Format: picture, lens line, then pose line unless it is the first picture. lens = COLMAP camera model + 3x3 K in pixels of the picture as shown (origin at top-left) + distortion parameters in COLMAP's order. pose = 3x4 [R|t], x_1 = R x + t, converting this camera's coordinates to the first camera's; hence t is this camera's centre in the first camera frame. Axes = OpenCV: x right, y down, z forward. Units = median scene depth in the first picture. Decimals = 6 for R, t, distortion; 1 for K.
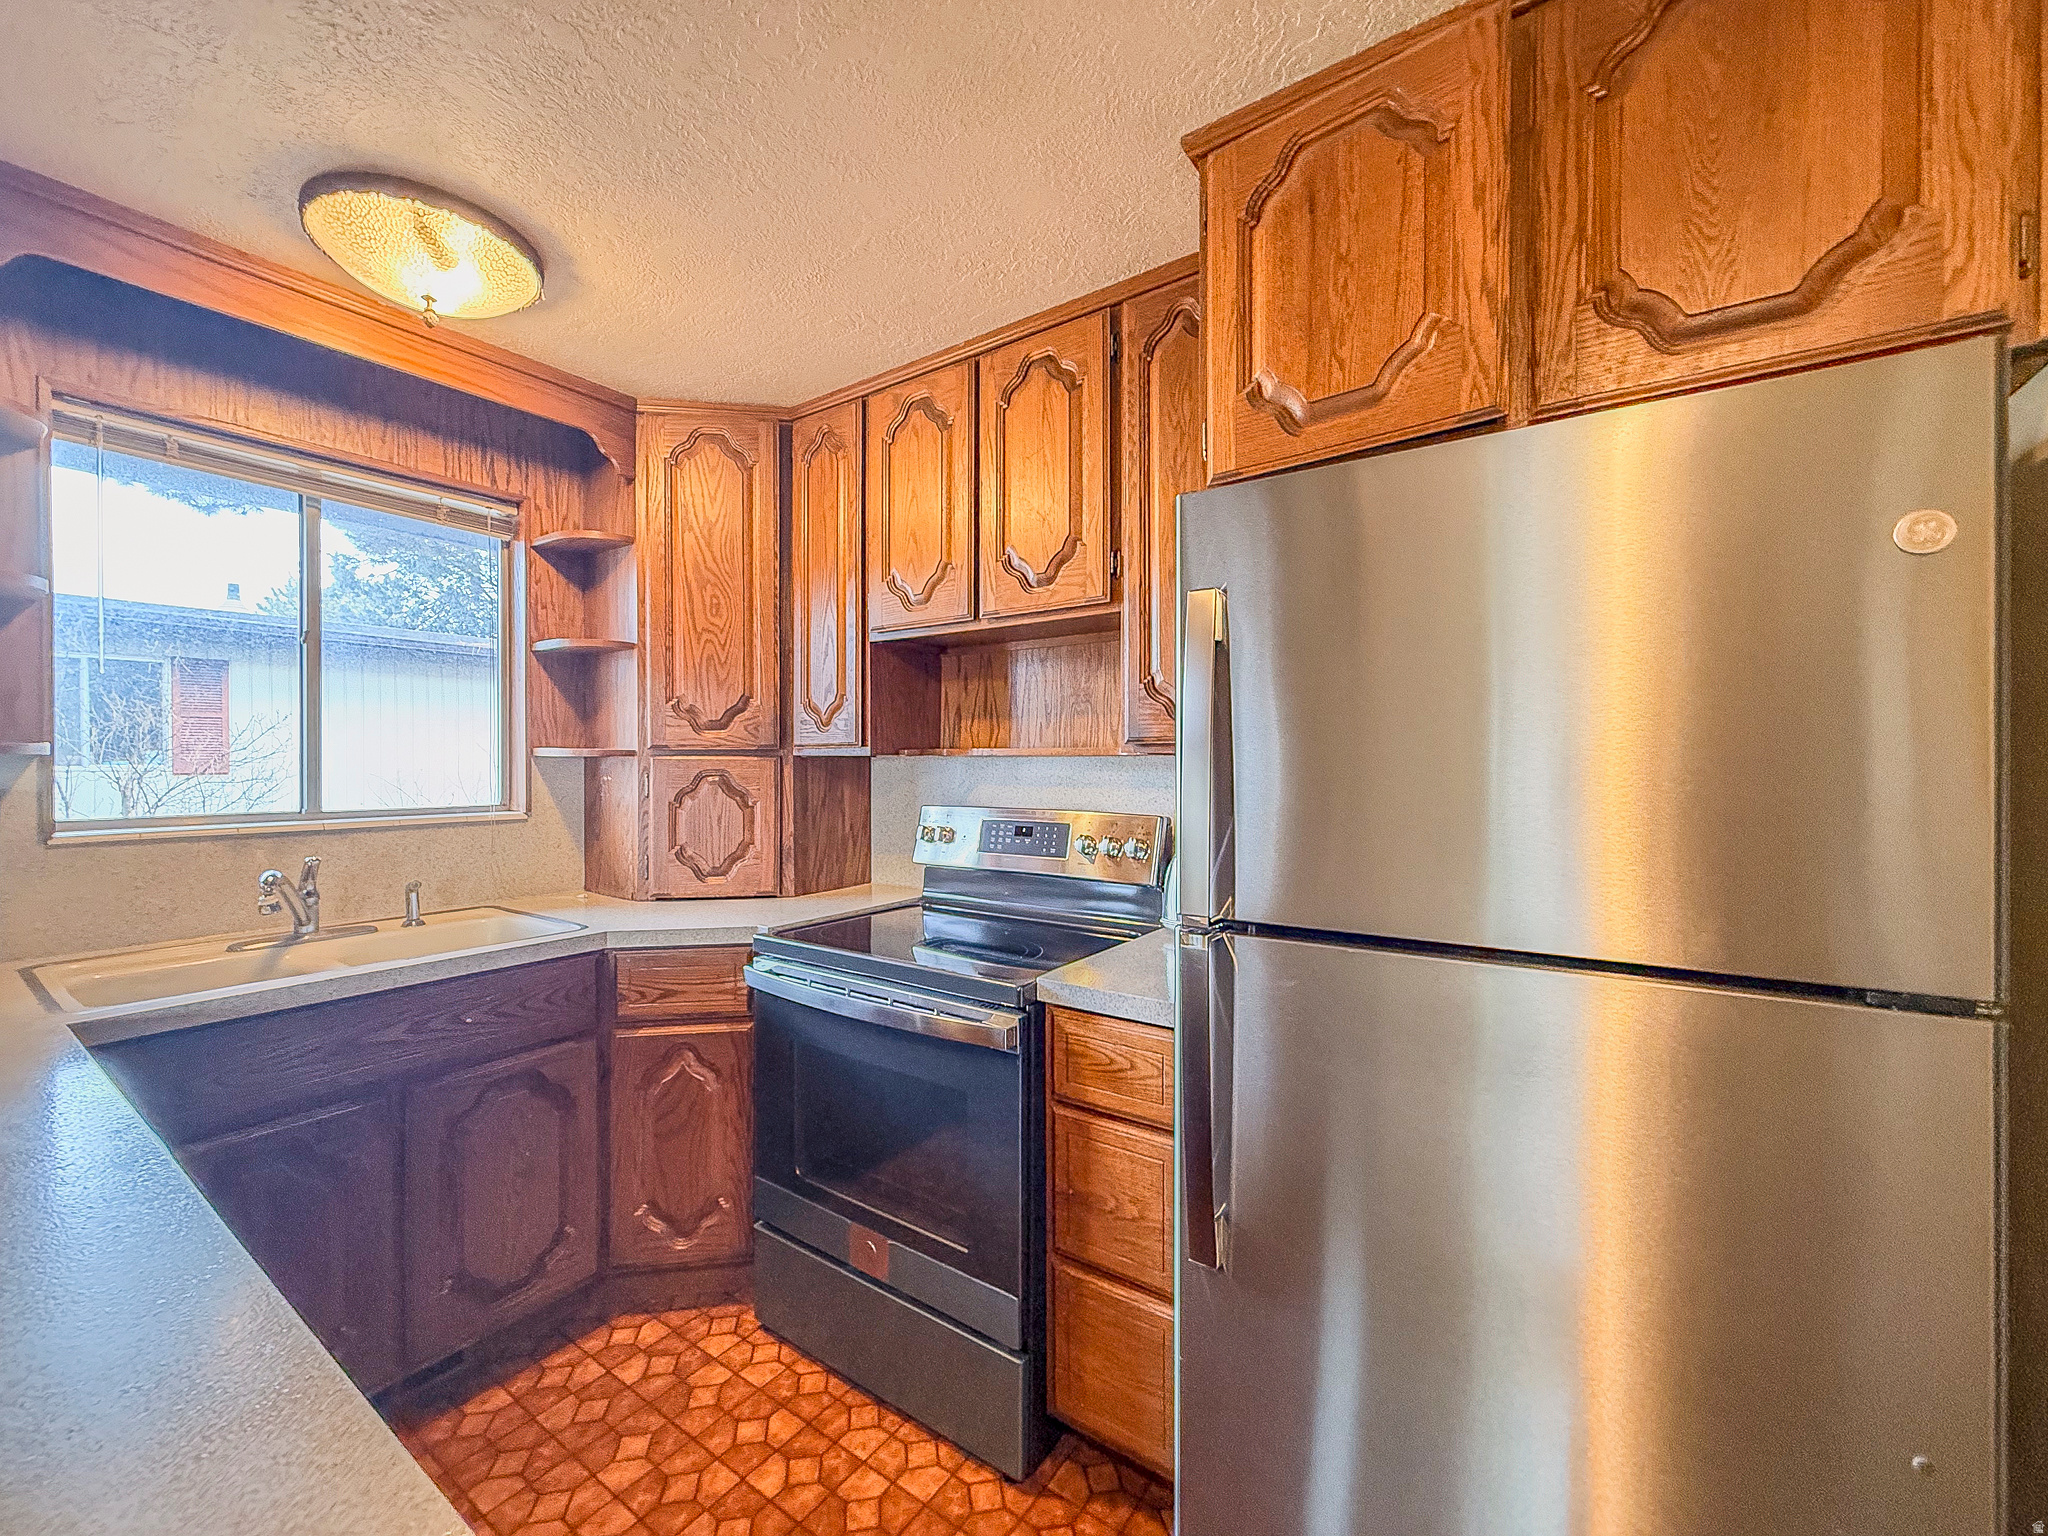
lens RADIAL K [[819.4, 0, 1021.0], [0, 819.4, 751.6], [0, 0, 1]] dist [0.000039, -0.000640]
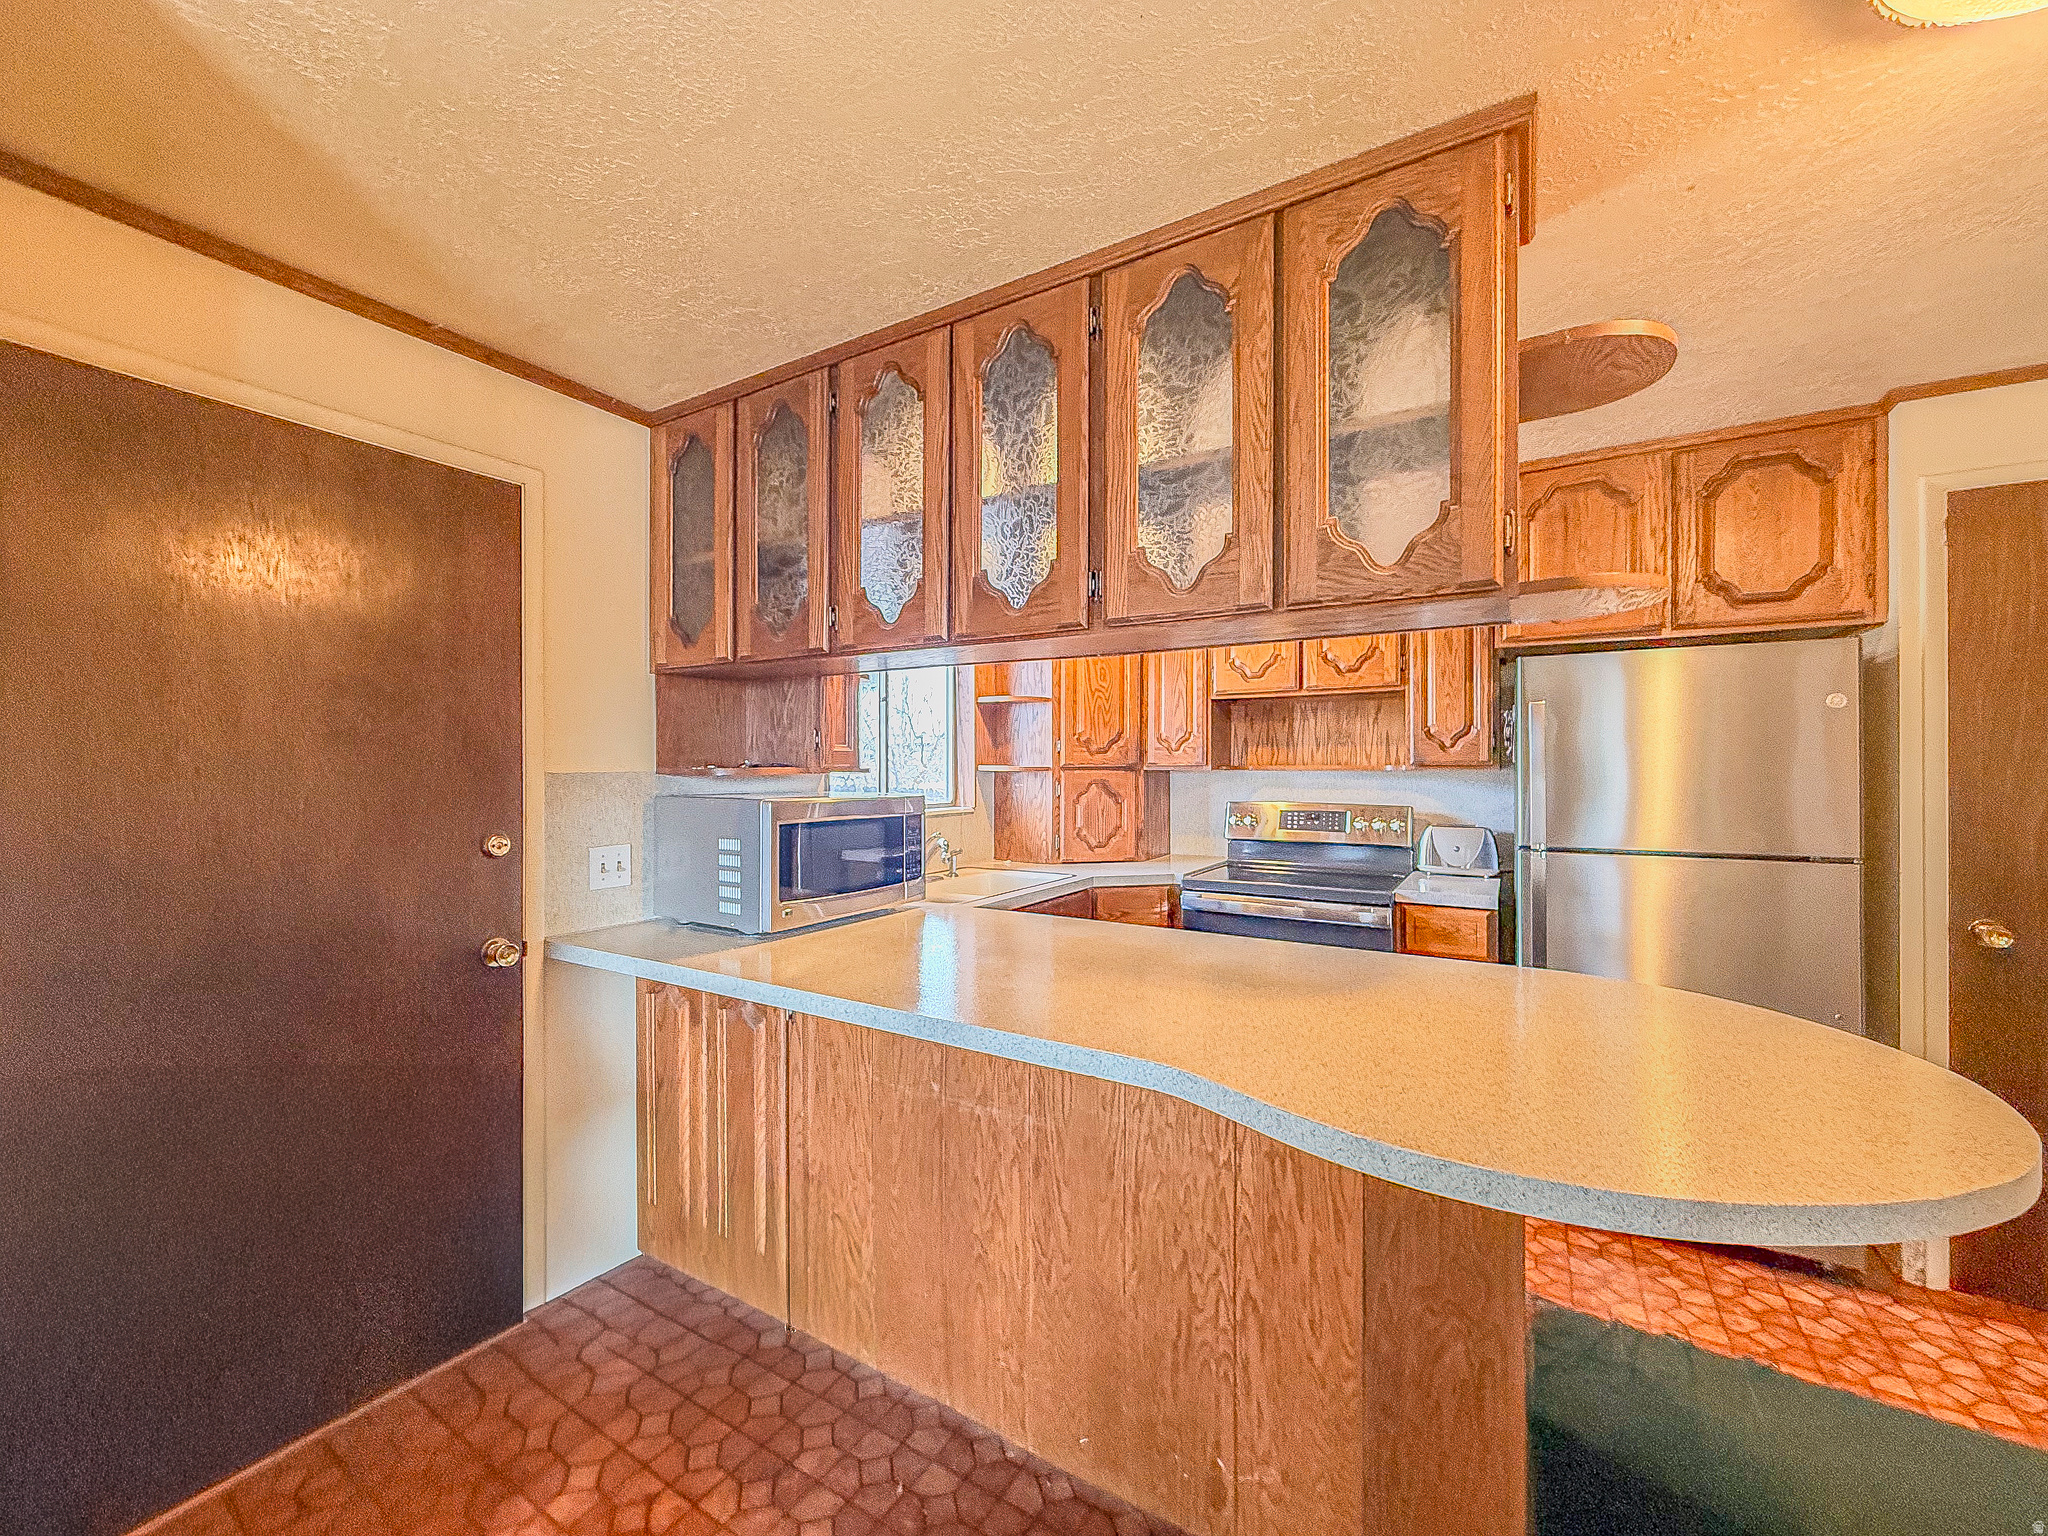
lens RADIAL K [[819.4, 0, 1026.3], [0, 819.4, 750.7], [0, 0, 1]] dist [0.000039, -0.000640]
pose [[0.998860, -0.000712, 0.047739, -0.637140], [0.001129, 0.999962, -0.008699, -0.020185], [-0.047731, 0.008743, 0.998822, -0.590387]]
